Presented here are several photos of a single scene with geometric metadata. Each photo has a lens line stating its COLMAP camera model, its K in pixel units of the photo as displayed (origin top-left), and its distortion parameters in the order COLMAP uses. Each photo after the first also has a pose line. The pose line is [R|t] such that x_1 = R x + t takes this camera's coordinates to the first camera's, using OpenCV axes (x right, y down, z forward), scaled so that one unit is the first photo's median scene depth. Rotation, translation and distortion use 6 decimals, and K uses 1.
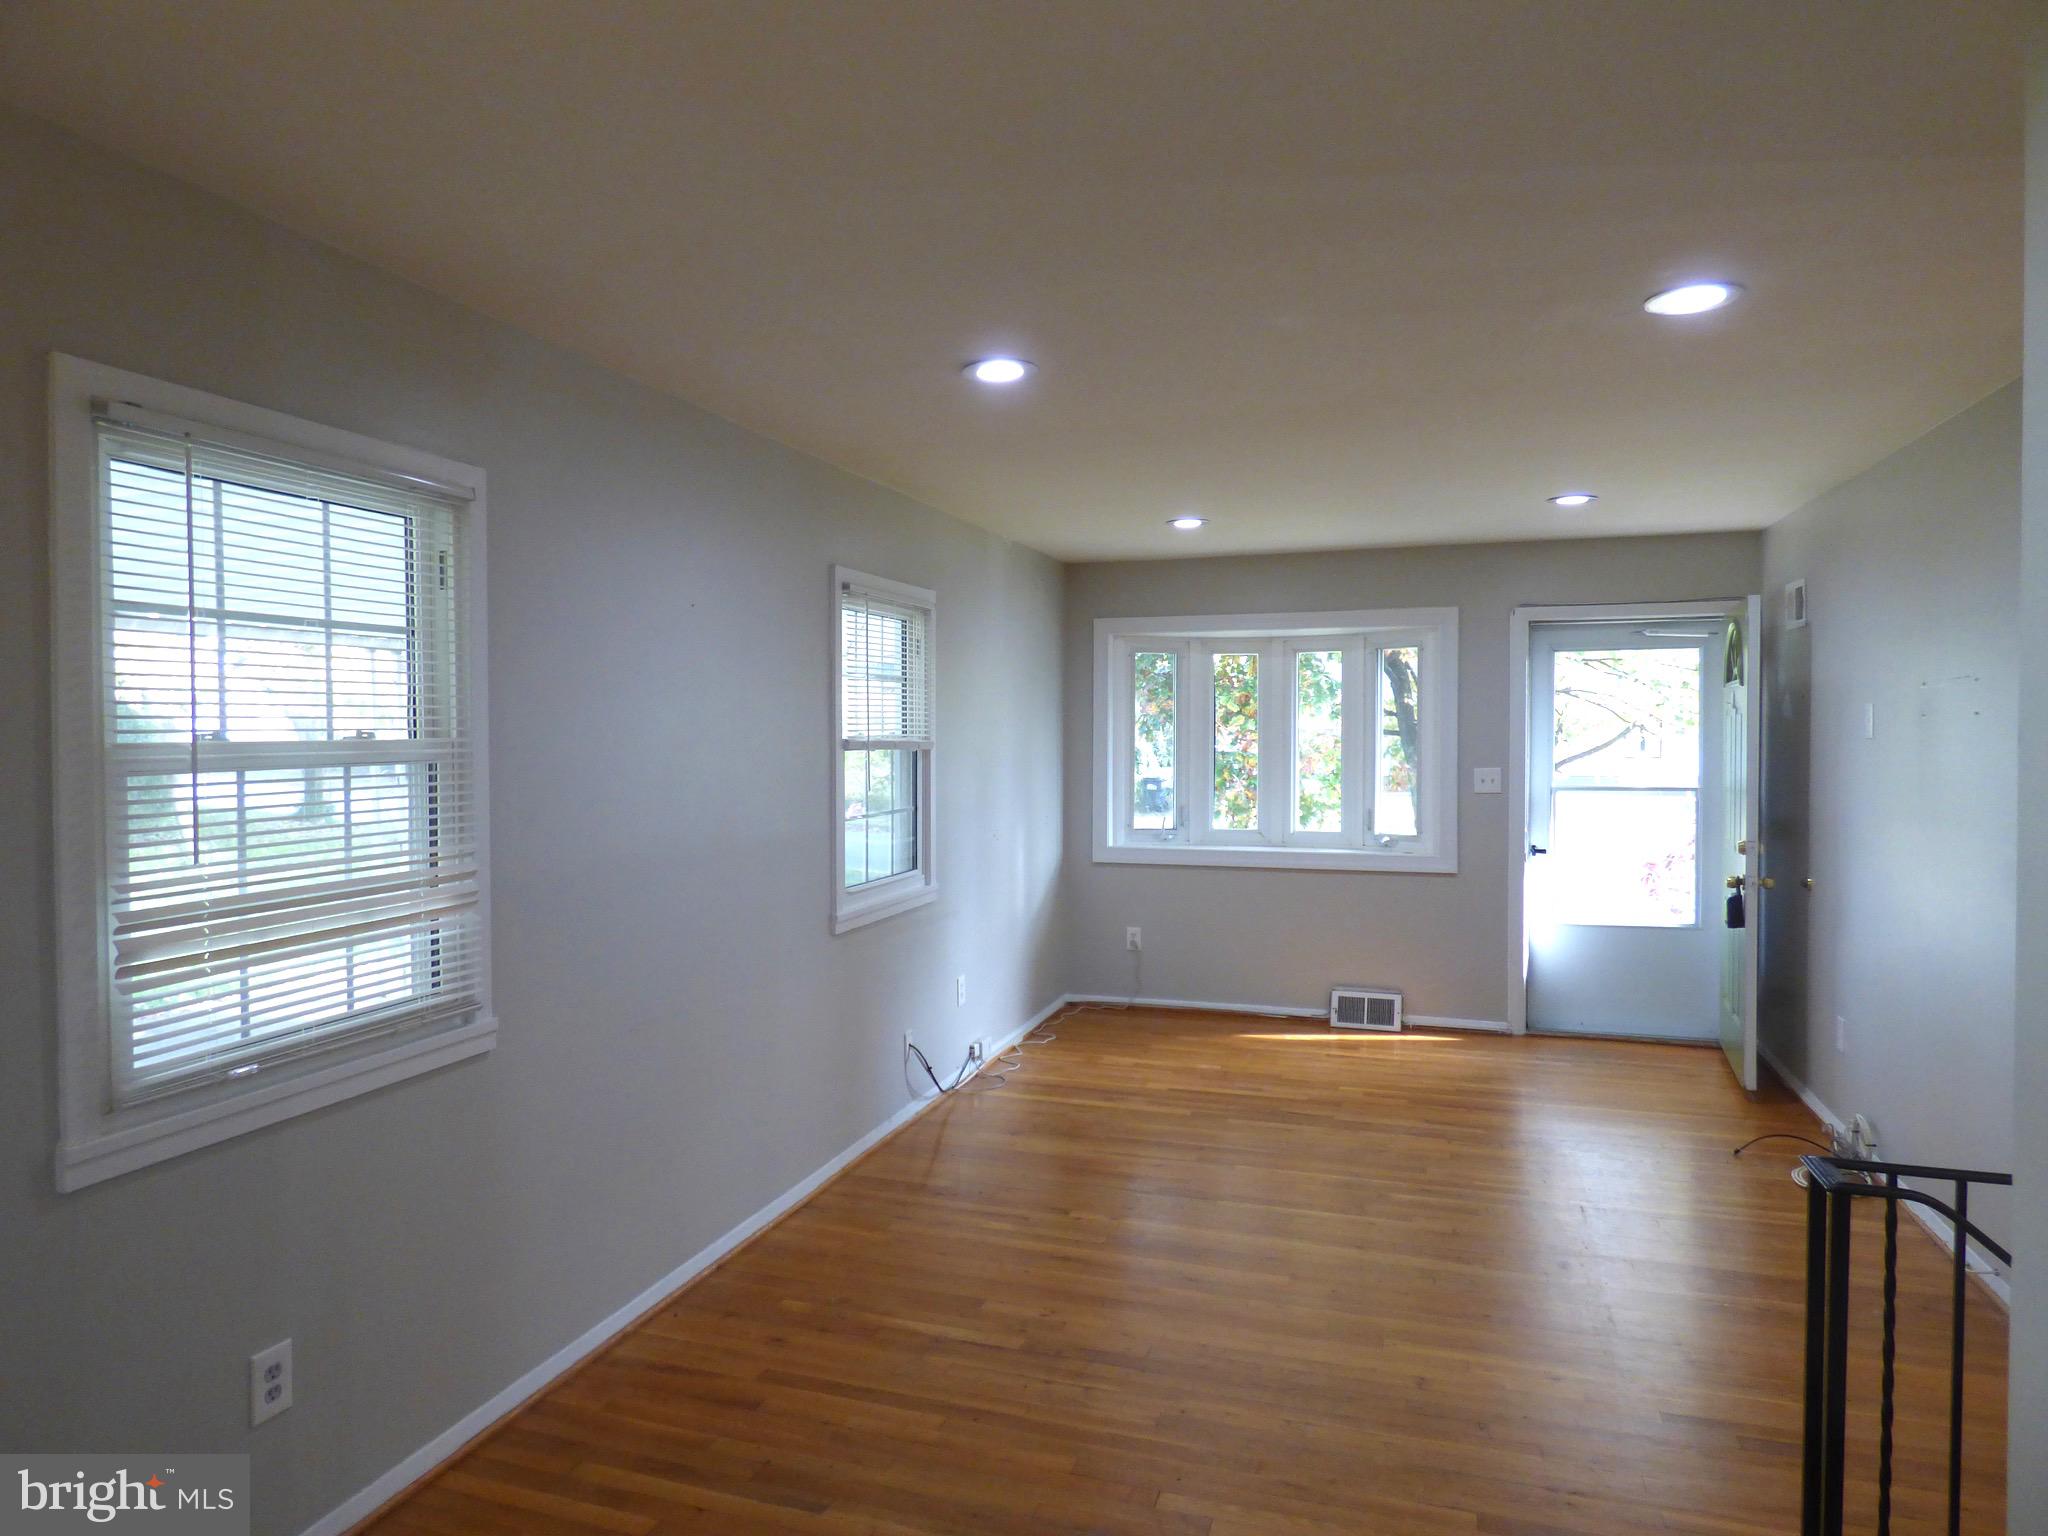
lens RADIAL K [[1232.9, 0, 1029.7], [0, 1232.9, 760.5], [0, 0, 1]] dist [-0.017160, 0.003874]
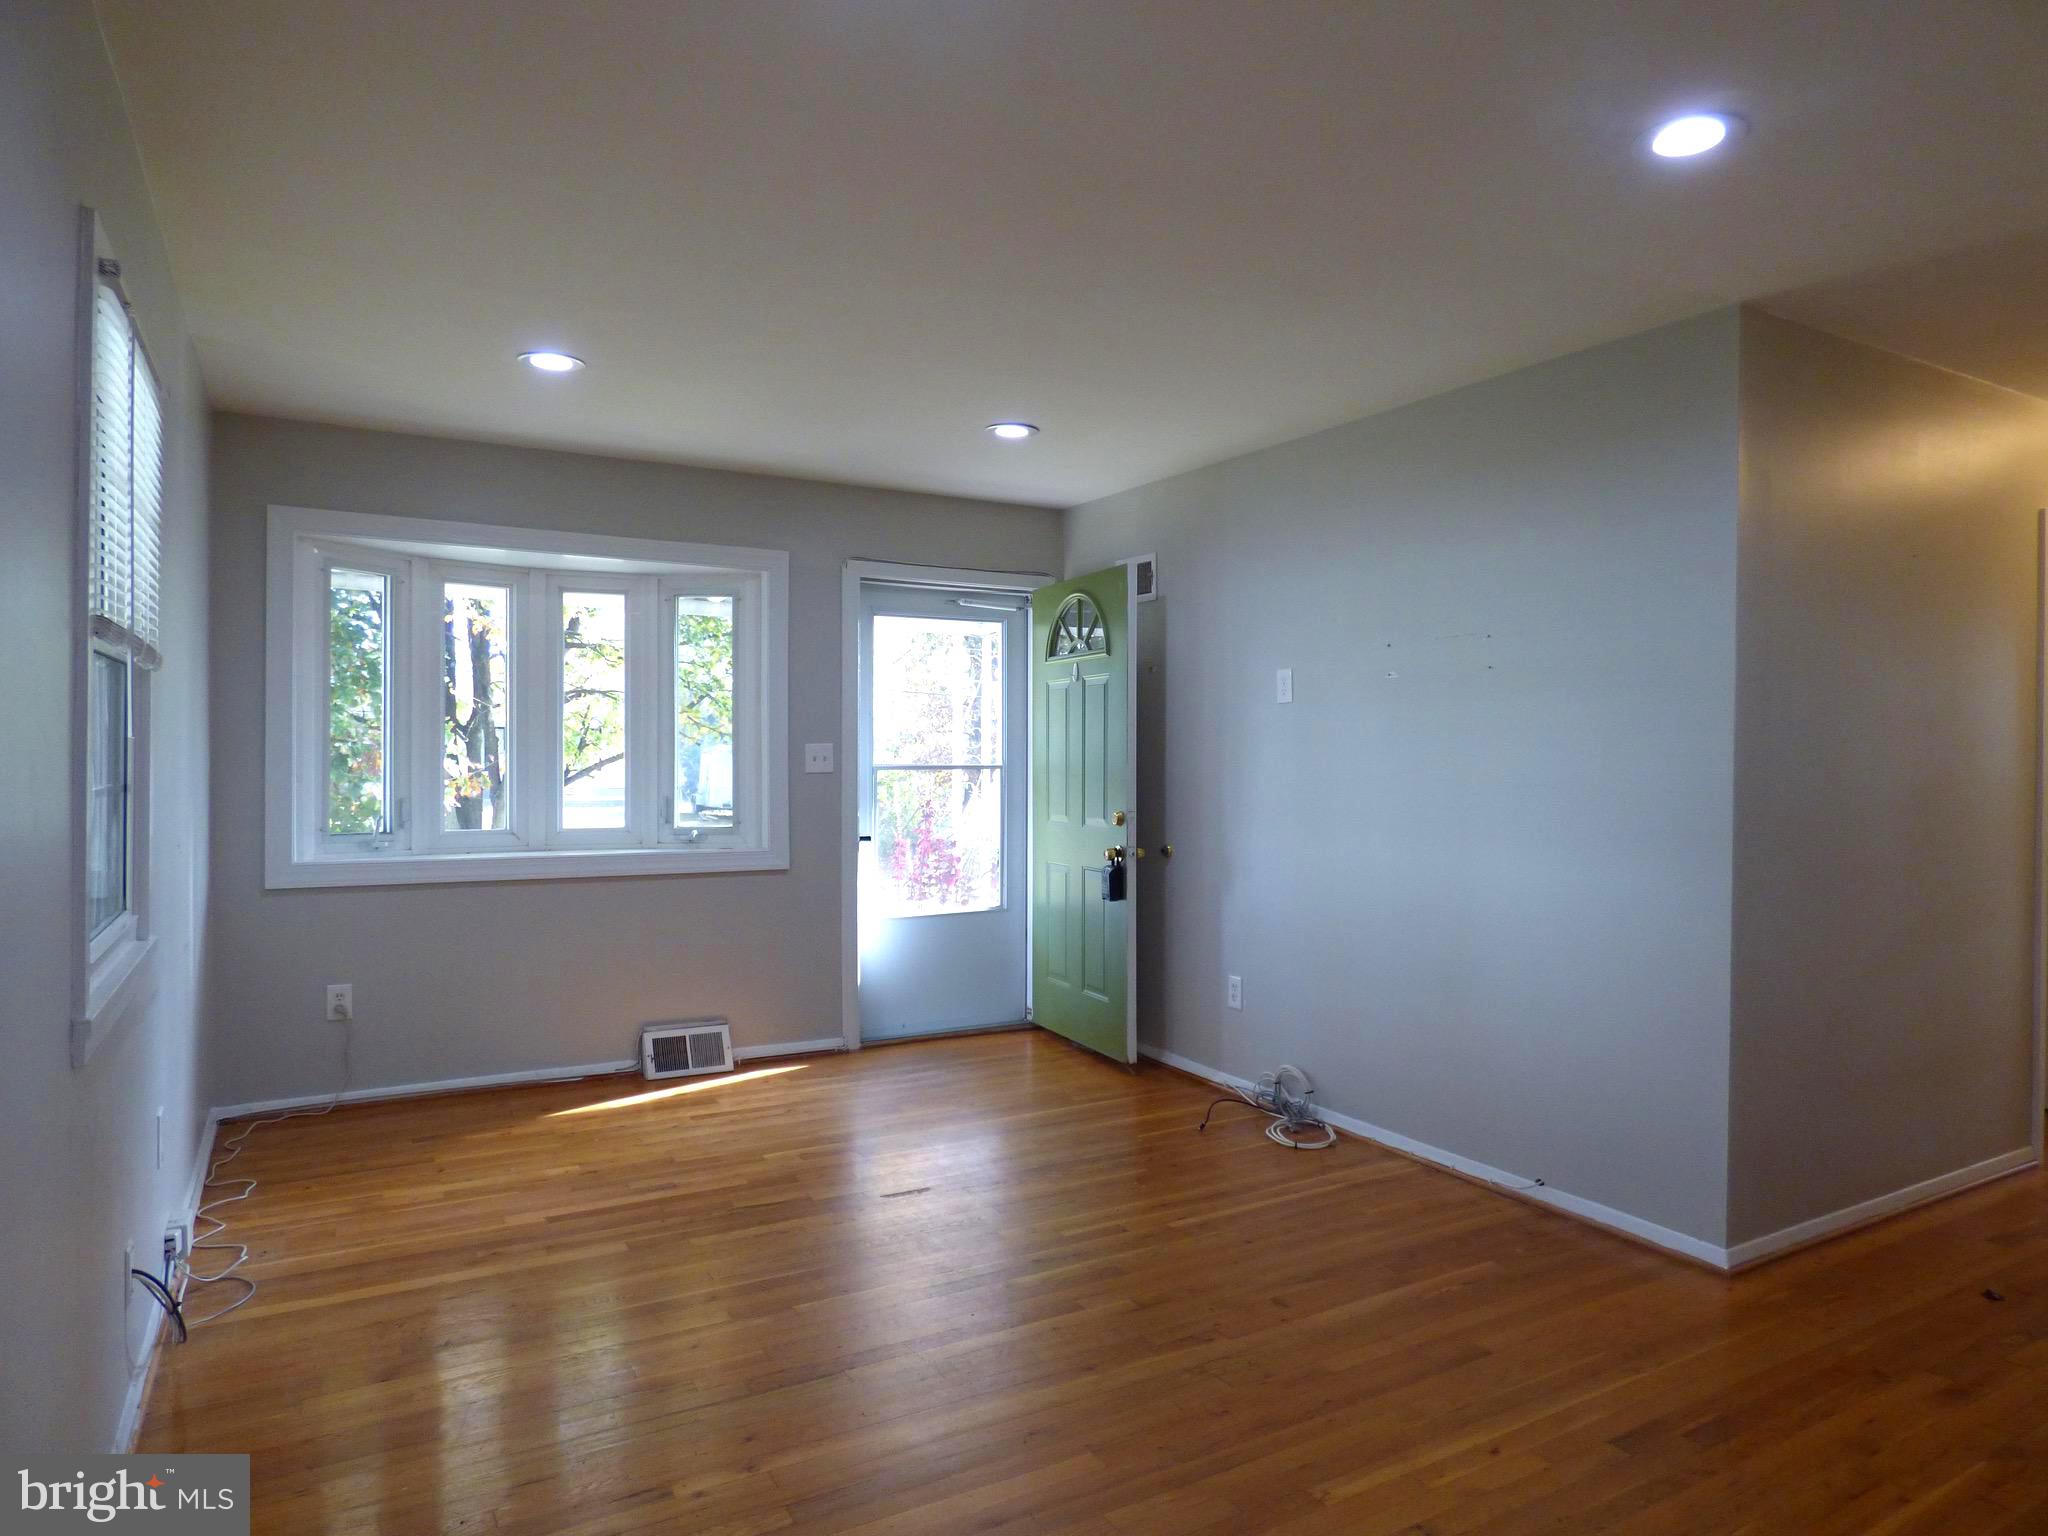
lens RADIAL K [[1232.9, 0, 1029.7], [0, 1232.9, 760.5], [0, 0, 1]] dist [-0.017160, 0.003874]
pose [[0.669713, 0.005050, 0.742602, -0.167697], [0.007533, 0.999879, -0.013592, 0.031079], [-0.742581, 0.014697, 0.669595, 0.320173]]
